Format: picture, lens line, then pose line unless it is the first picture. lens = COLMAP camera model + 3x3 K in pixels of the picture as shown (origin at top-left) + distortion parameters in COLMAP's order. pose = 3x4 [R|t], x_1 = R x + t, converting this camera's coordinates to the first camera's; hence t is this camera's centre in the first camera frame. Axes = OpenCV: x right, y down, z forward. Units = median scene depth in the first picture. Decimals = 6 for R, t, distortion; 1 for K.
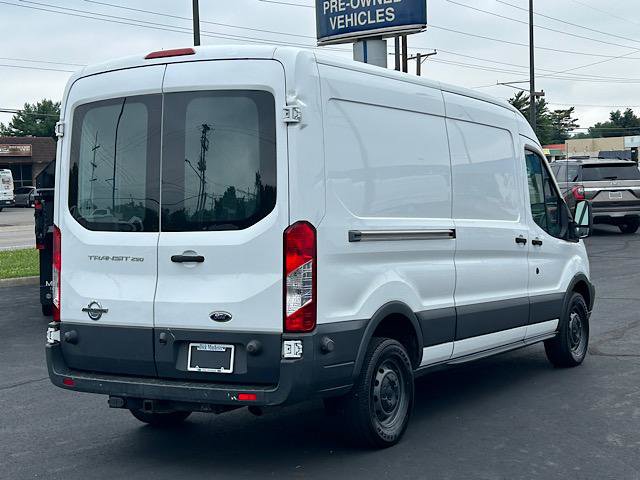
lens RADIAL K [[1108.6, 0, 320.0], [0, 1108.6, 240.0], [0, 0, 1]] dist [0.180113, -0.209945]
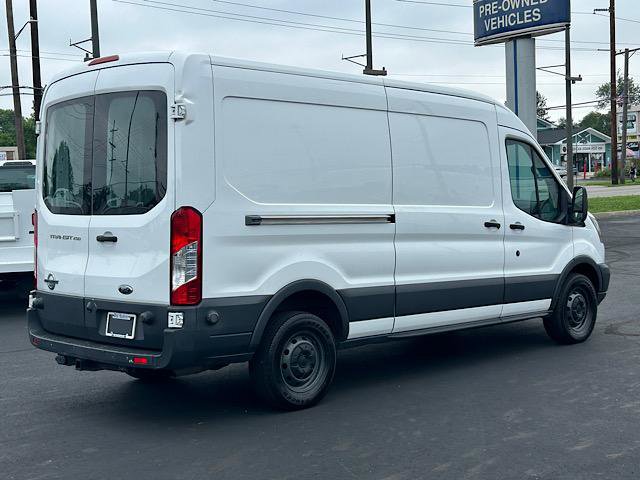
lens RADIAL K [[969.9, 0, 320.0], [0, 969.9, 240.0], [0, 0, 1]] dist [0.107398, -0.152284]
pose [[0.969657, 0.012470, -0.244152, 0.333385], [-0.007517, 0.999747, 0.021210, -0.004776], [0.244355, -0.018731, 0.969505, 0.072768]]
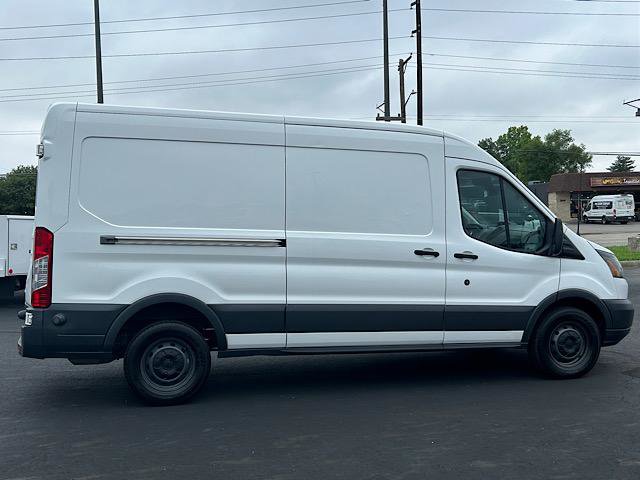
lens RADIAL K [[731.4, 0, 320.0], [0, 731.4, 240.0], [0, 0, 1]] dist [0.083708, -0.192240]
pose [[0.720132, 0.034943, -0.692956, 0.815172], [-0.036889, 0.999247, 0.012053, -0.023303], [0.692856, 0.016883, 0.720879, 0.543409]]
